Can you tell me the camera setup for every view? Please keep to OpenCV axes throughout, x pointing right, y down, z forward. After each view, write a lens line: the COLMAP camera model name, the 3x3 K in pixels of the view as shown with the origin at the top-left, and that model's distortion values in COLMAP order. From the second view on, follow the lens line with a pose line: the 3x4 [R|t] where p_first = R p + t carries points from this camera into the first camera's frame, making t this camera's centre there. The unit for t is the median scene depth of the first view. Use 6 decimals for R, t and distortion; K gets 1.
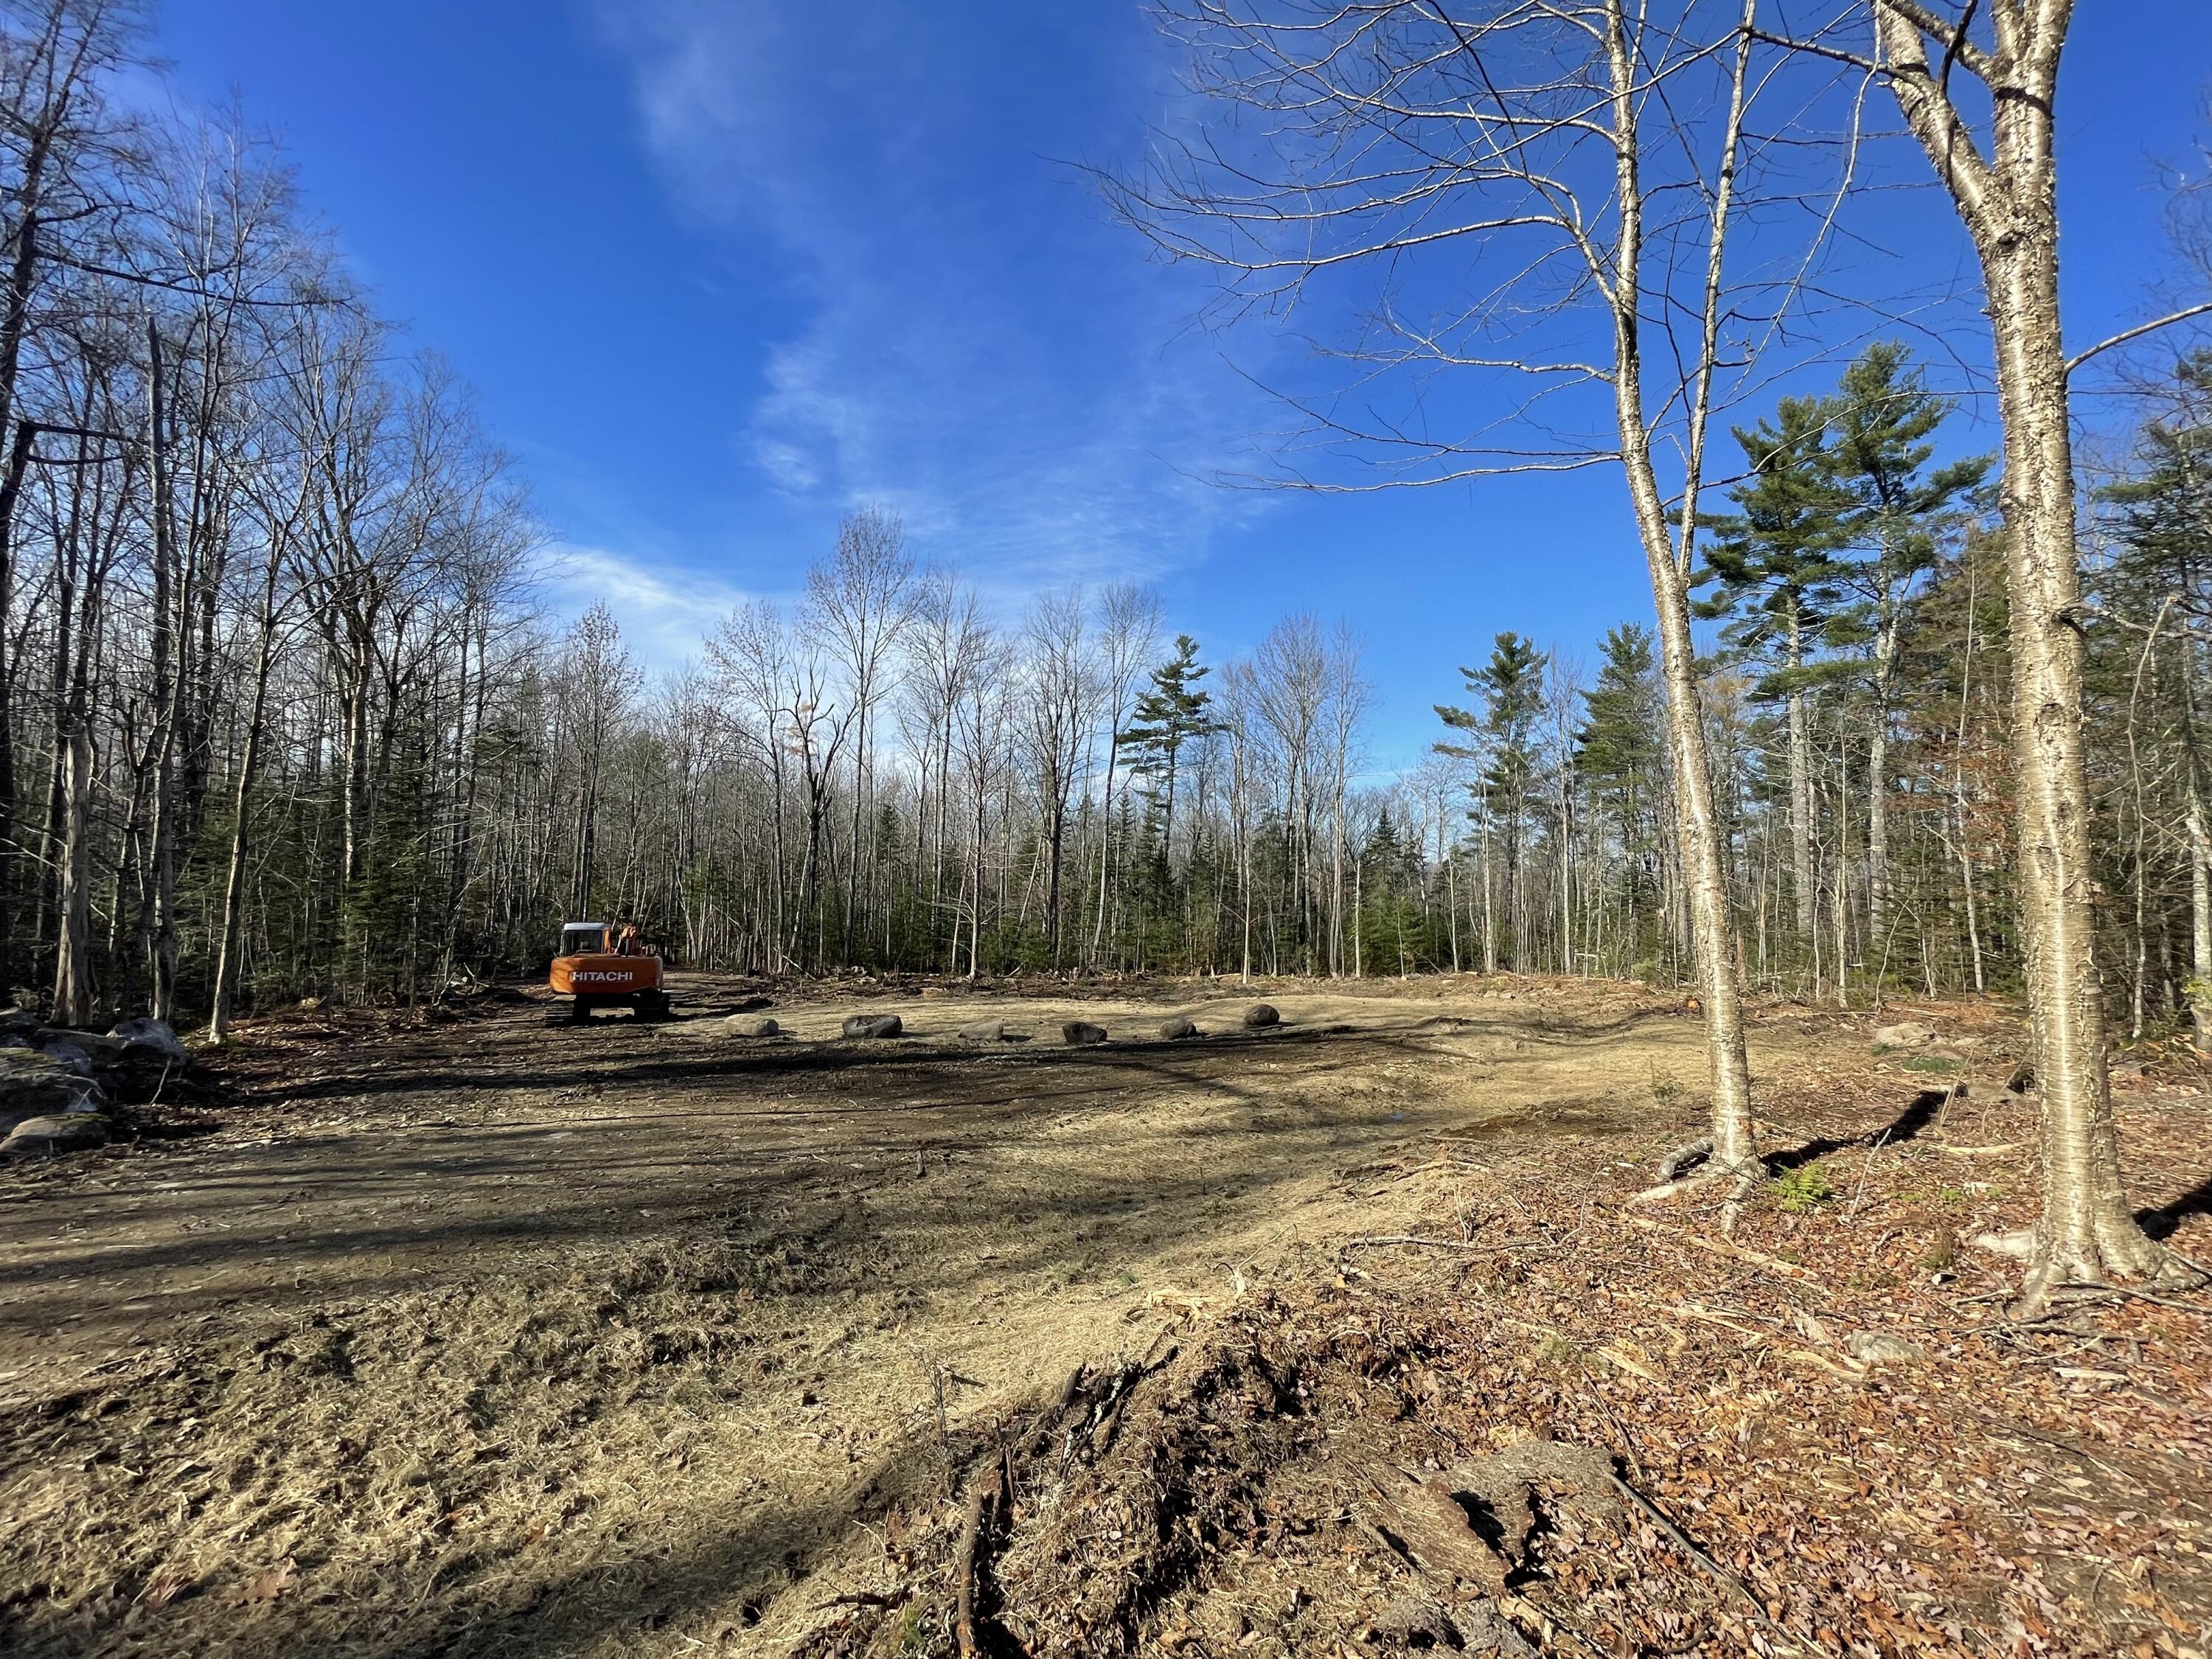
lens RADIAL K [[892.7, 0, 1105.5], [0, 892.7, 826.4], [0, 0, 1]] dist [-0.004162, 0.000556]
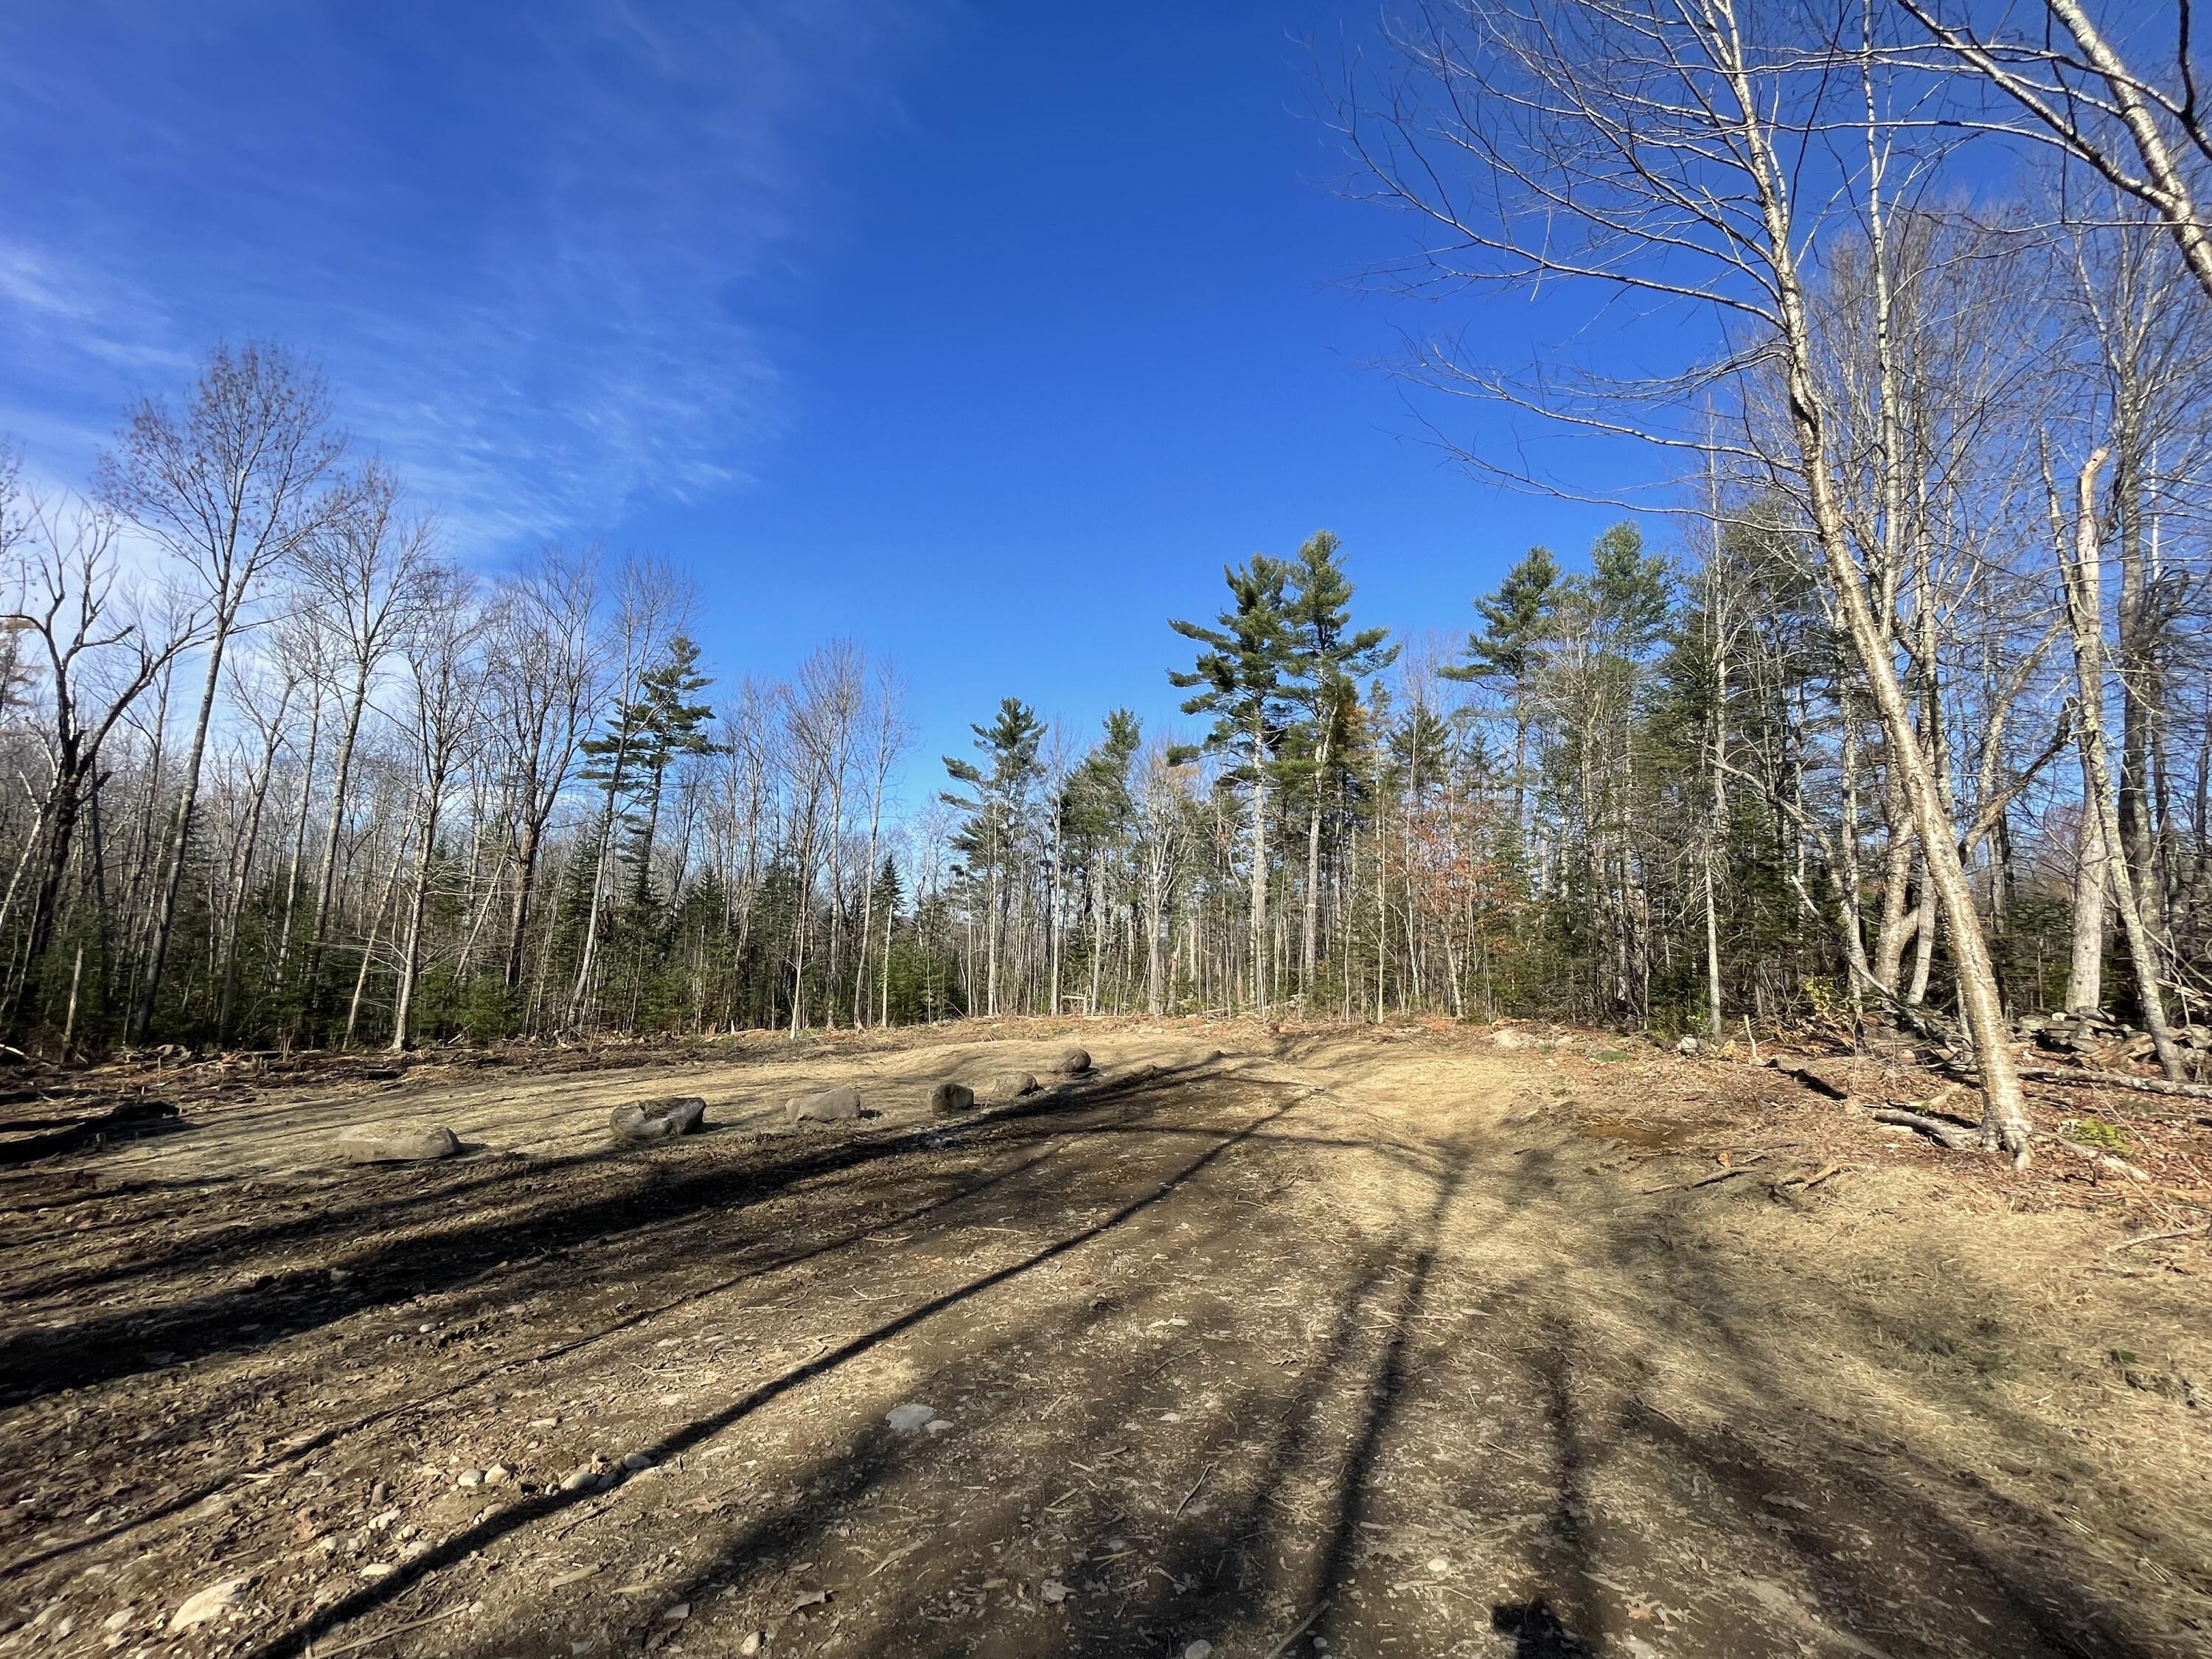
lens RADIAL K [[892.7, 0, 1100.8], [0, 892.7, 841.2], [0, 0, 1]] dist [-0.004162, 0.000556]
pose [[0.797174, 0.075747, 0.598979, -0.418758], [-0.051686, 0.997019, -0.057294, 0.049014], [-0.601533, 0.014714, 0.798712, 0.323276]]
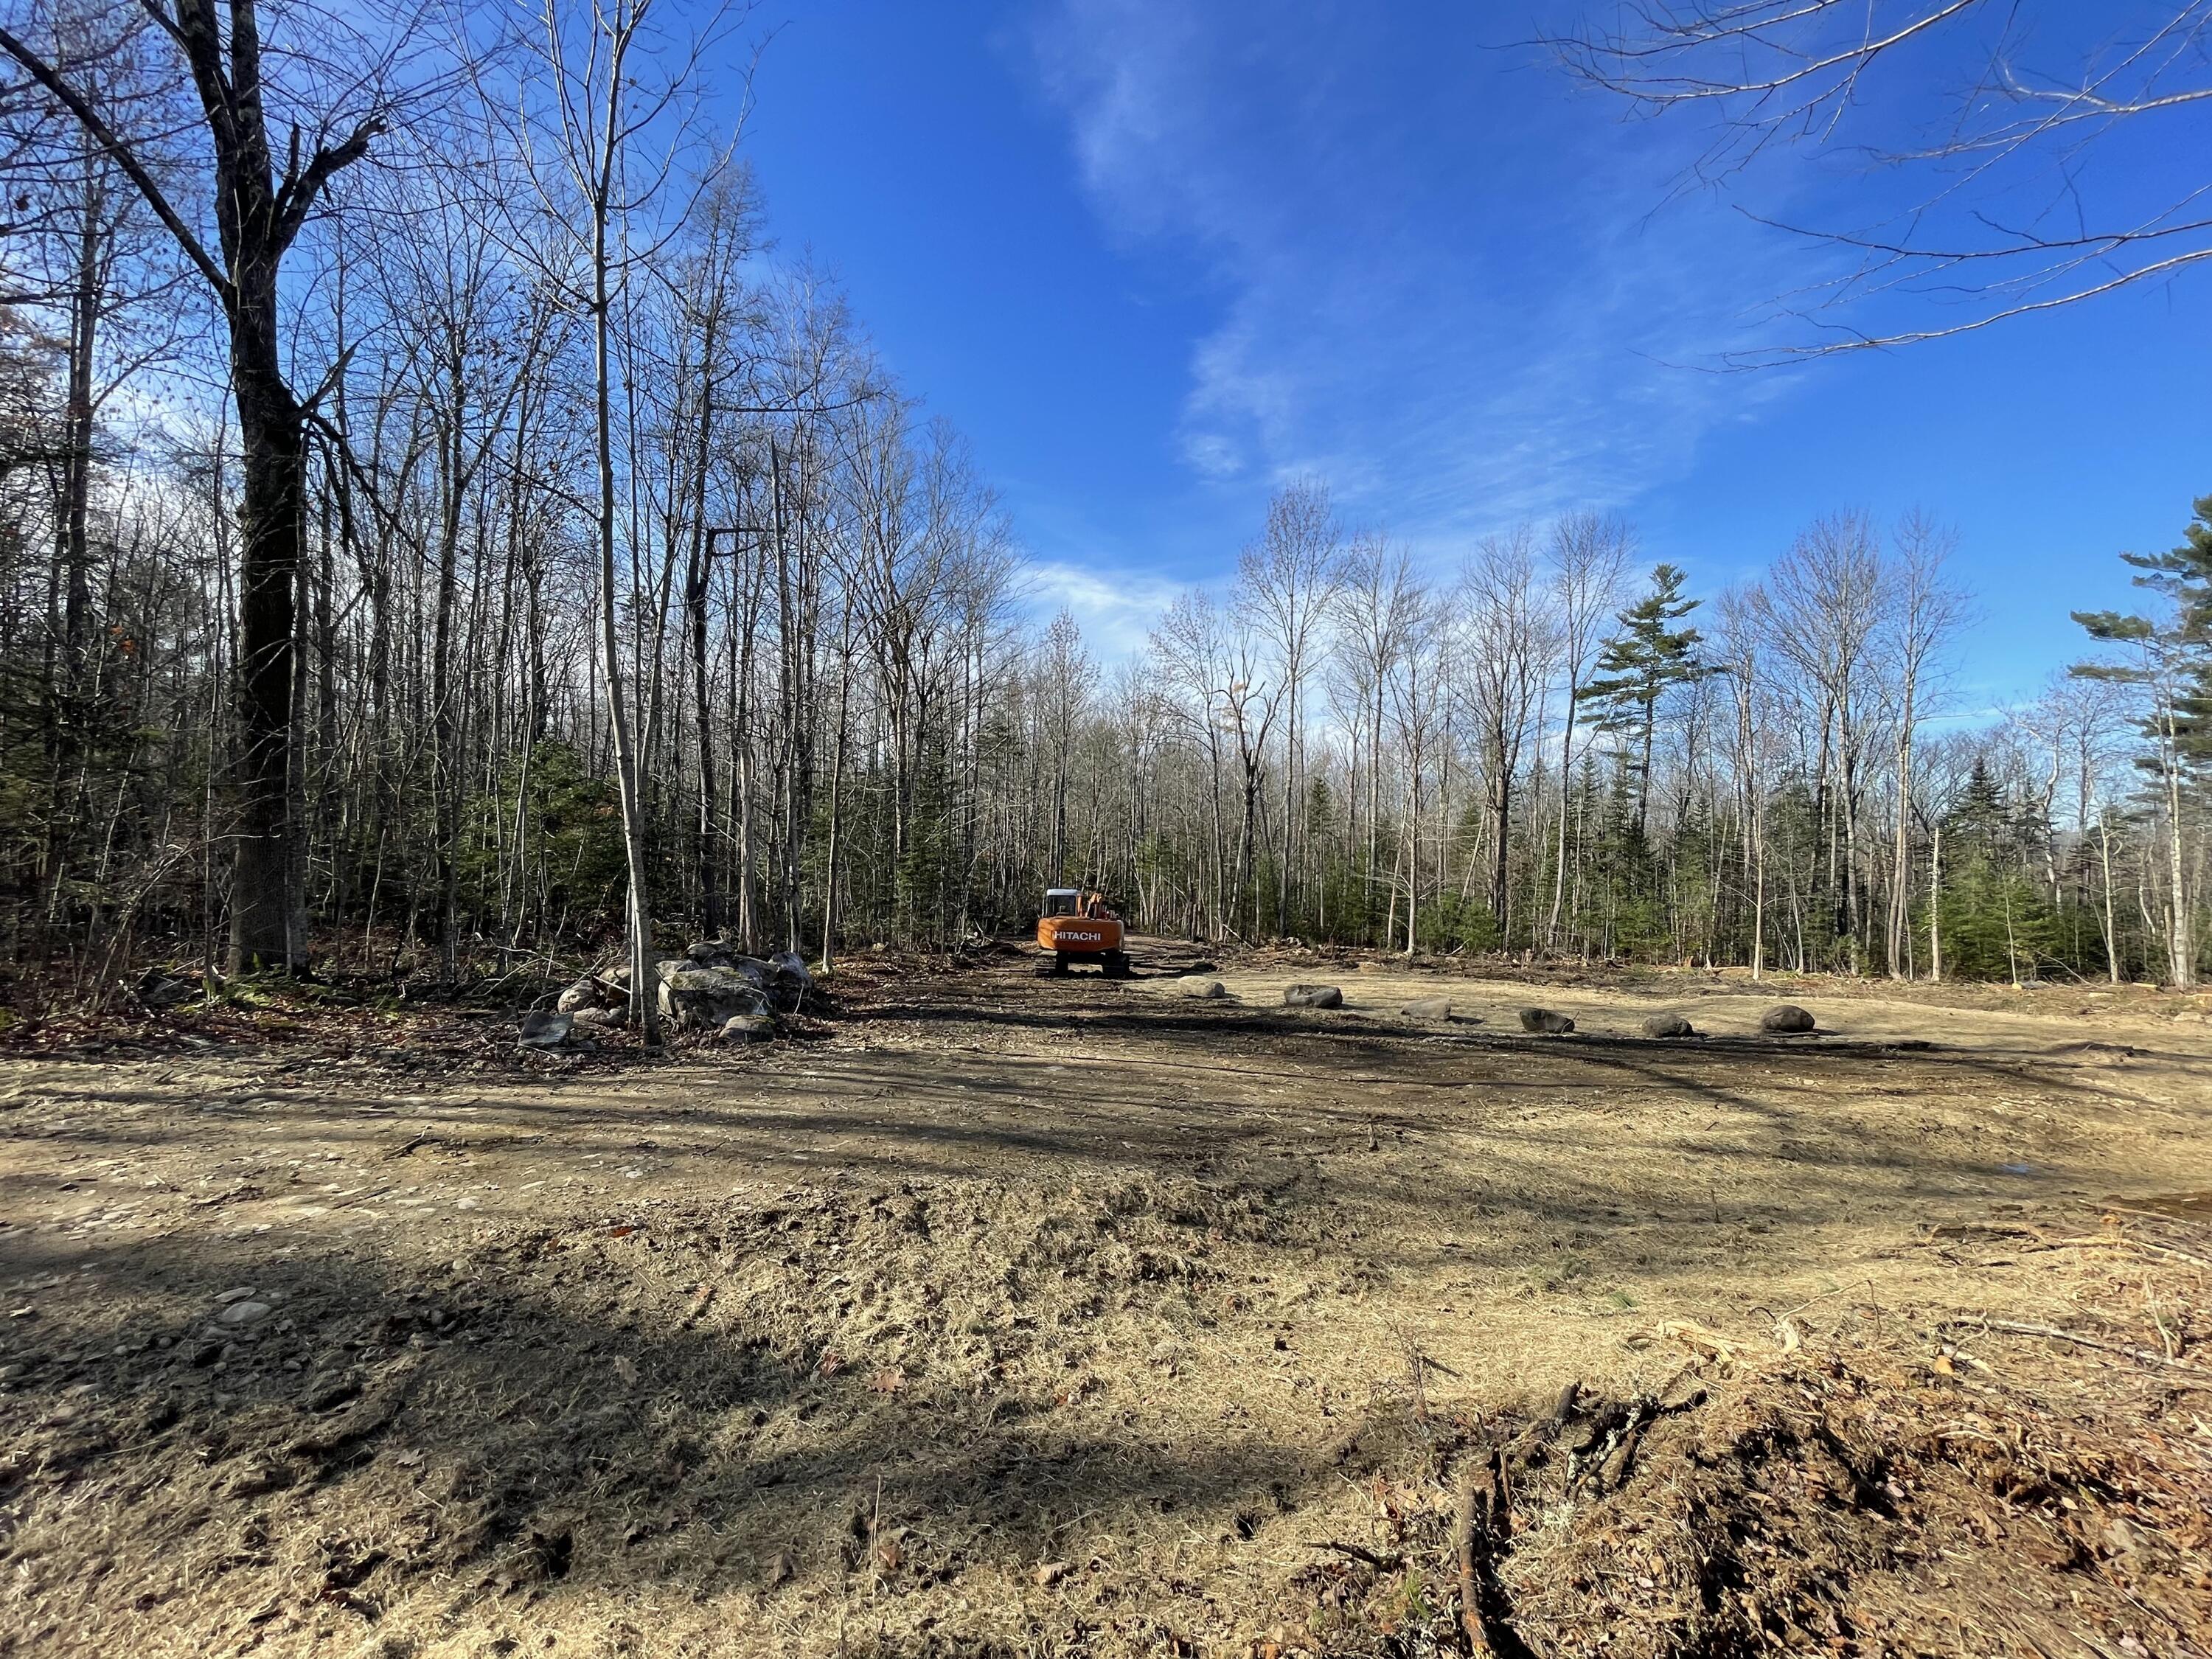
lens RADIAL K [[892.7, 0, 1106.5], [0, 892.7, 828.5], [0, 0, 1]] dist [-0.004162, 0.000556]
pose [[0.890824, -0.010461, -0.454228, -0.009318], [0.025010, 0.999348, 0.026034, 0.001658], [0.453660, -0.034552, 0.890505, -0.000734]]
